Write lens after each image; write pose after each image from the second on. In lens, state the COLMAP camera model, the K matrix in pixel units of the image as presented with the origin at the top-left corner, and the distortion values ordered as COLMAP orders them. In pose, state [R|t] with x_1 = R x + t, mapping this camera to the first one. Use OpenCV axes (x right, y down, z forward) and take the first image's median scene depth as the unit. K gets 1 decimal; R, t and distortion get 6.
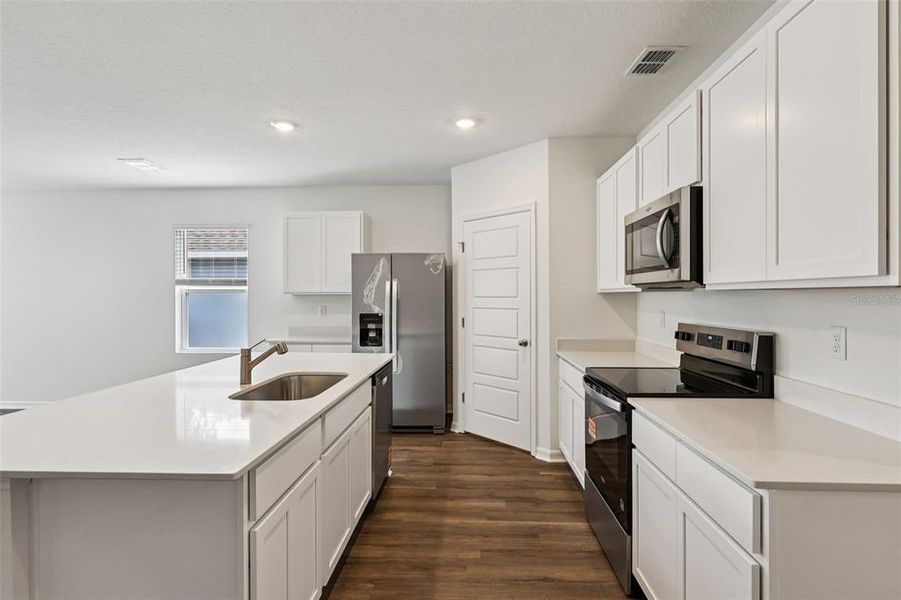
lens RADIAL K [[462.1, 0, 453.3], [0, 462.1, 296.4], [0, 0, 1]] dist [-0.000059, -0.000767]
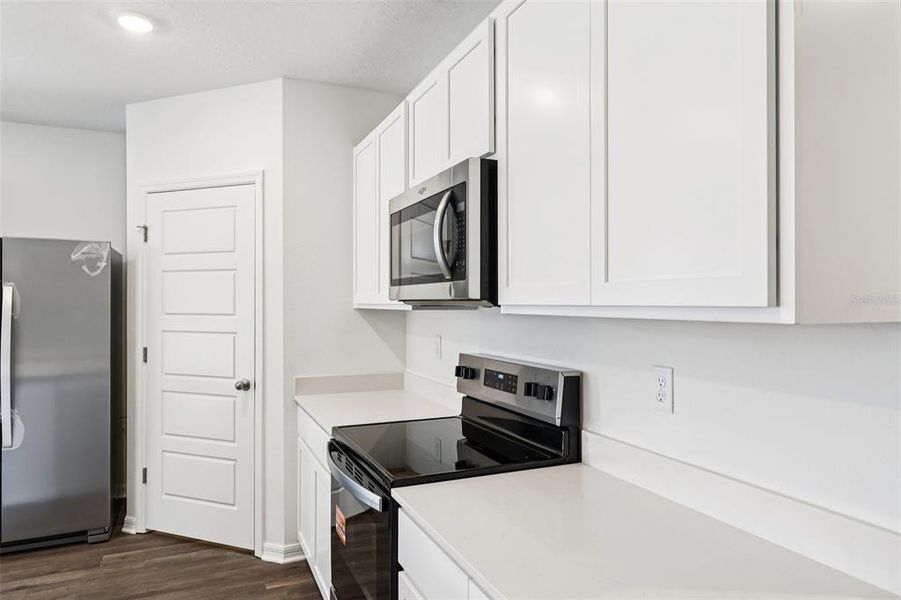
lens RADIAL K [[569.5, 0, 454.2], [0, 569.5, 299.7], [0, 0, 1]] dist [-0.002900, 0.001243]
pose [[0.894483, 0.005035, 0.447074, 0.063542], [-0.001757, 0.999968, -0.007746, -0.015634], [-0.447099, 0.006143, 0.894463, 0.161066]]
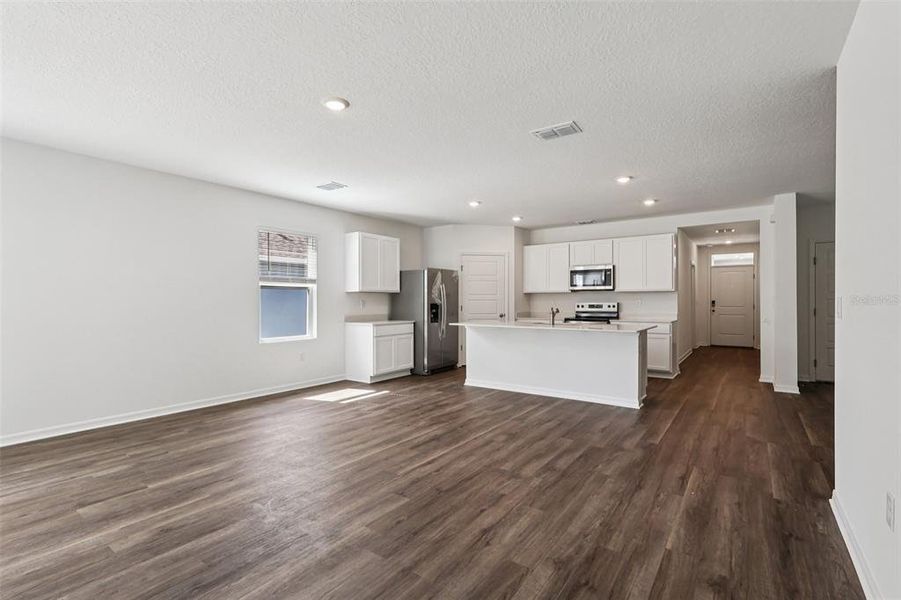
lens RADIAL K [[419.5, 0, 449.1], [0, 419.5, 299.0], [0, 0, 1]] dist [-0.000917, 0.000538]
pose [[0.552803, 0.004816, 0.833298, -1.799423], [0.004107, 0.999955, -0.008503, 0.042231], [-0.833302, 0.008123, 0.552758, 0.119115]]
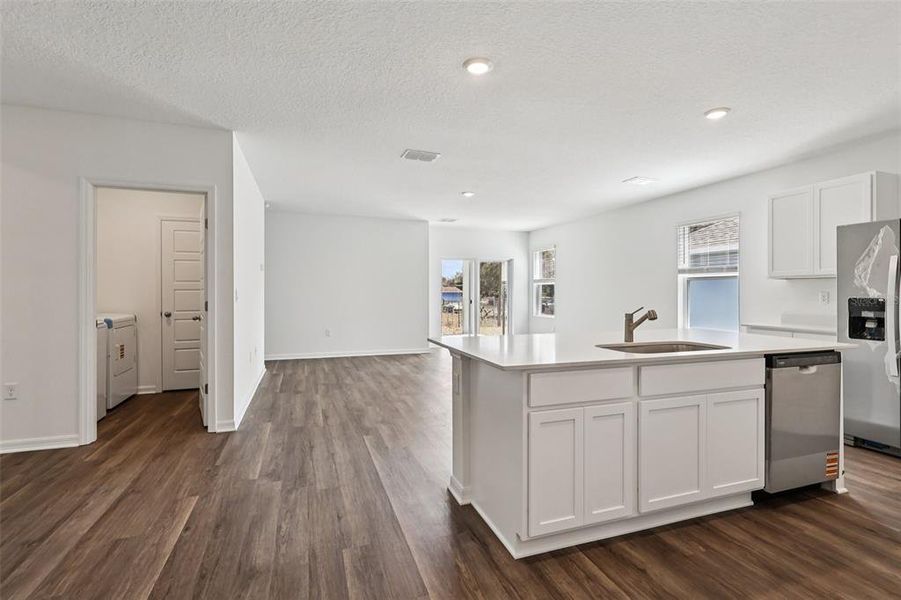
lens RADIAL K [[419.5, 0, 453.2], [0, 419.5, 289.6], [0, 0, 1]] dist [-0.000917, 0.000538]
pose [[0.371448, -0.002105, -0.928451, 0.285156], [-0.006526, 0.999967, -0.004878, 0.037855], [0.928431, 0.007871, 0.371422, 0.087034]]
